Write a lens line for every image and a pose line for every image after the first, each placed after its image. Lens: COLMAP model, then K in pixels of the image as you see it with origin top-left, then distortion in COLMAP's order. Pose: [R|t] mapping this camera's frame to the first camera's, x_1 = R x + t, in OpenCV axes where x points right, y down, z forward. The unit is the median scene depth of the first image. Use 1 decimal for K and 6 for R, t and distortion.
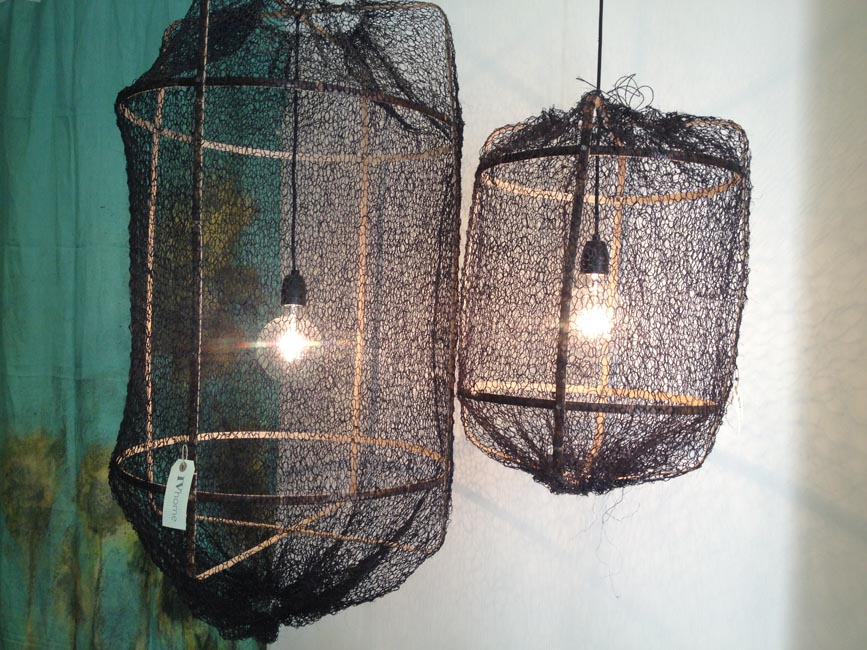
lens RADIAL K [[842.5, 0, 432.2], [0, 842.5, 323.4], [0, 0, 1]] dist [0.045975, 0.000000]
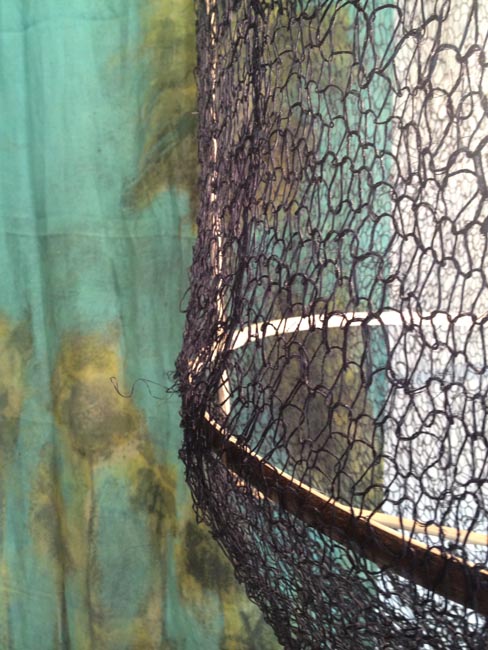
lens RADIAL K [[631.6, 0, 245.5], [0, 631.6, 325.6], [0, 0, 1]] dist [0.045975, 0.000000]
pose [[0.996978, -0.011775, -0.076782, -0.220745], [0.022497, 0.989853, 0.140305, 0.069990], [0.074351, -0.141608, 0.987127, 0.509866]]
